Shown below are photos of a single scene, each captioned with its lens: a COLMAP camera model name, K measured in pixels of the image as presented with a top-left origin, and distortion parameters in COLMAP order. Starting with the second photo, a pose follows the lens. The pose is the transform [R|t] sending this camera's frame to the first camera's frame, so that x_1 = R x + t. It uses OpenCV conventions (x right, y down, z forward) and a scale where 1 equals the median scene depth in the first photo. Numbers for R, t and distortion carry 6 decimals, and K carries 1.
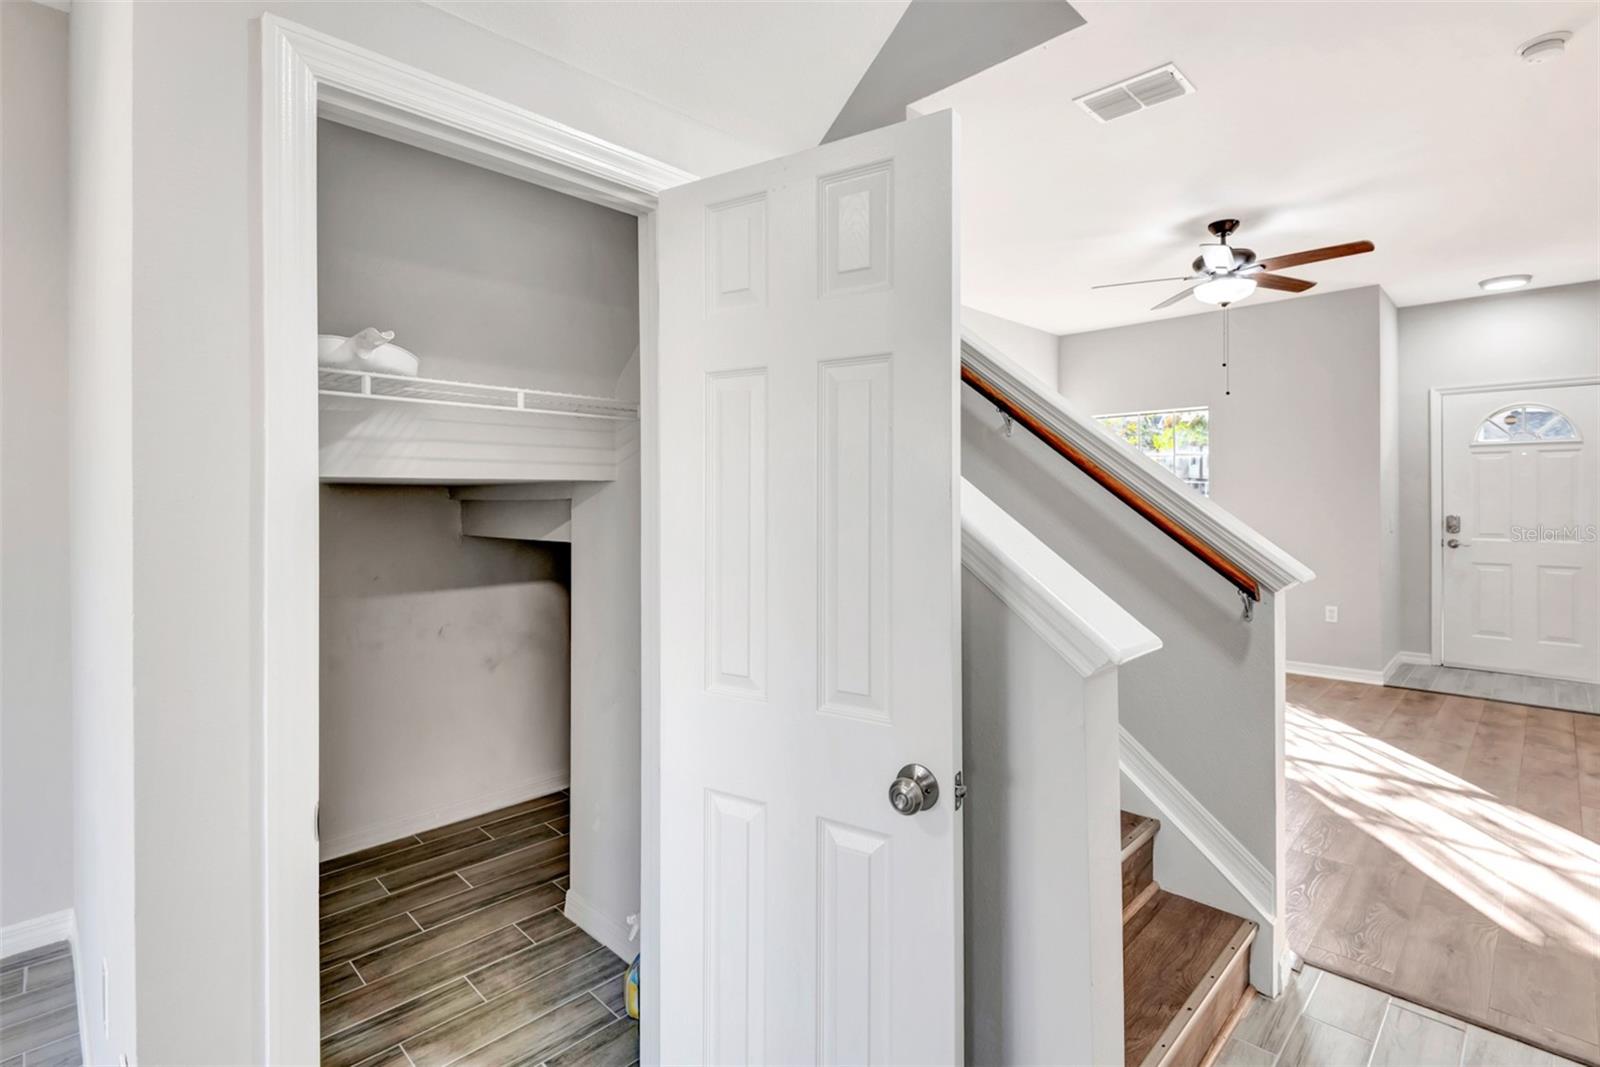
lens RADIAL K [[739.1, 0, 838.1], [0, 739.1, 495.3], [0, 0, 1]] dist [0.029177, -0.013515]
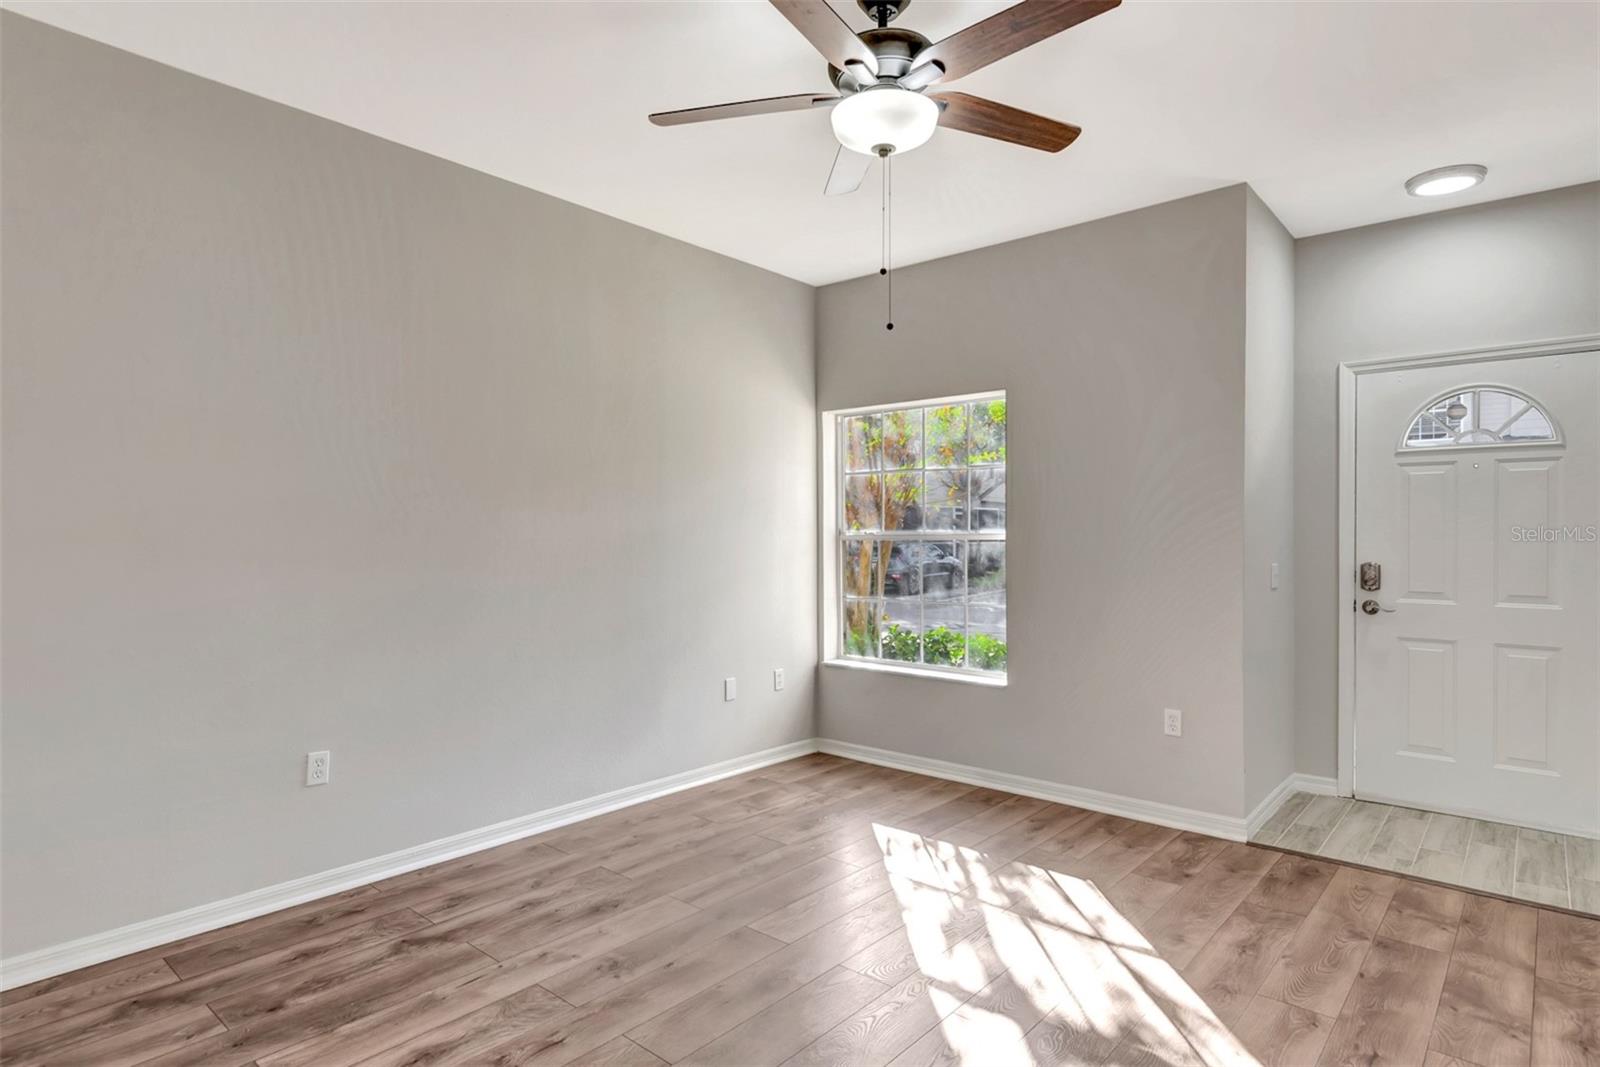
lens RADIAL K [[843.0, 0, 797.8], [0, 843.0, 531.5], [0, 0, 1]] dist [0.019325, -0.015625]
pose [[0.999410, 0.007652, 0.033491, 0.333650], [-0.007749, 0.999966, 0.002783, 0.002397], [-0.033469, -0.003041, 0.999435, 0.319977]]
